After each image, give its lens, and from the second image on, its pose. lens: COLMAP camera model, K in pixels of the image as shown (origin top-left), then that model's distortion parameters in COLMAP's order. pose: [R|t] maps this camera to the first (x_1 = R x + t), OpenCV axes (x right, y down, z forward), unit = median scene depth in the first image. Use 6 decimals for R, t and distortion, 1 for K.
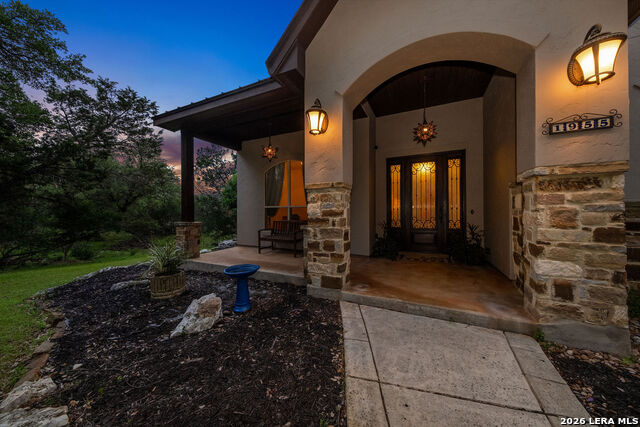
lens RADIAL K [[217.0, 0, 322.4], [0, 217.0, 210.5], [0, 0, 1]] dist [0.001458, 0.000019]
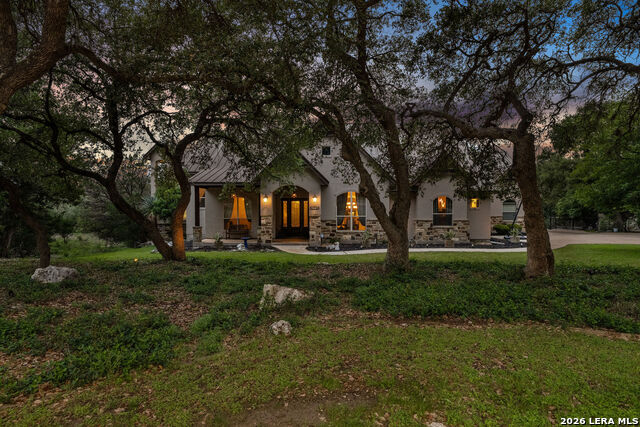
lens RADIAL K [[367.5, 0, 320.0], [0, 367.5, 213.5], [0, 0, 1]] dist [0.002002, 0.000284]
pose [[0.913493, -0.004299, 0.406831, -1.678849], [-0.005684, 0.999712, 0.023326, -0.294886], [-0.406814, -0.023621, 0.913206, -5.012032]]
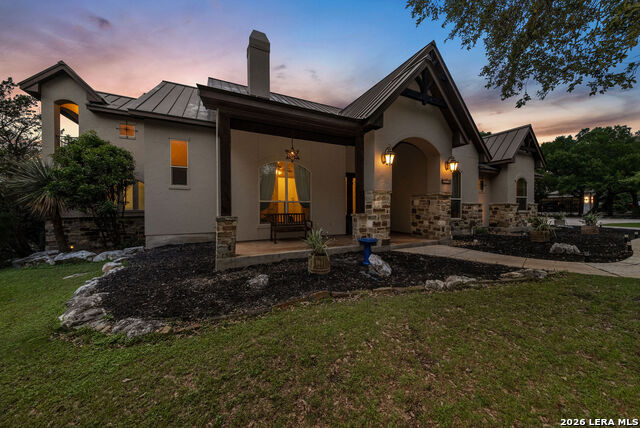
lens RADIAL K [[217.0, 0, 322.4], [0, 217.0, 211.0], [0, 0, 1]] dist [0.001458, 0.000019]
pose [[0.618948, -0.008985, 0.785381, -1.761696], [-0.005023, 0.999869, 0.015398, 0.026713], [-0.785416, -0.013476, 0.618822, 0.245252]]
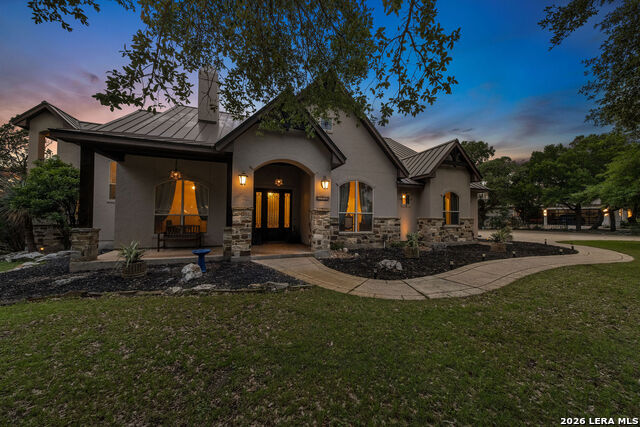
lens RADIAL K [[213.8, 0, 321.5], [0, 213.8, 211.7], [0, 0, 1]] dist [0.005557, -0.000126]
pose [[0.705418, 0.025173, 0.708344, -0.914475], [-0.018551, 0.999682, -0.017053, -0.057427], [-0.708548, -0.001111, 0.705661, -1.006867]]
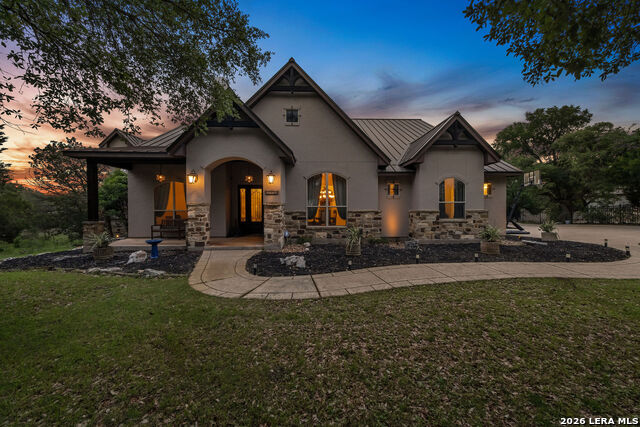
lens RADIAL K [[213.8, 0, 321.5], [0, 213.8, 211.7], [0, 0, 1]] dist [0.005557, -0.000126]
pose [[0.882215, -0.003715, 0.470831, 0.112774], [-0.003612, 0.999886, 0.014658, -0.069072], [-0.470832, -0.014632, 0.882101, -1.697247]]
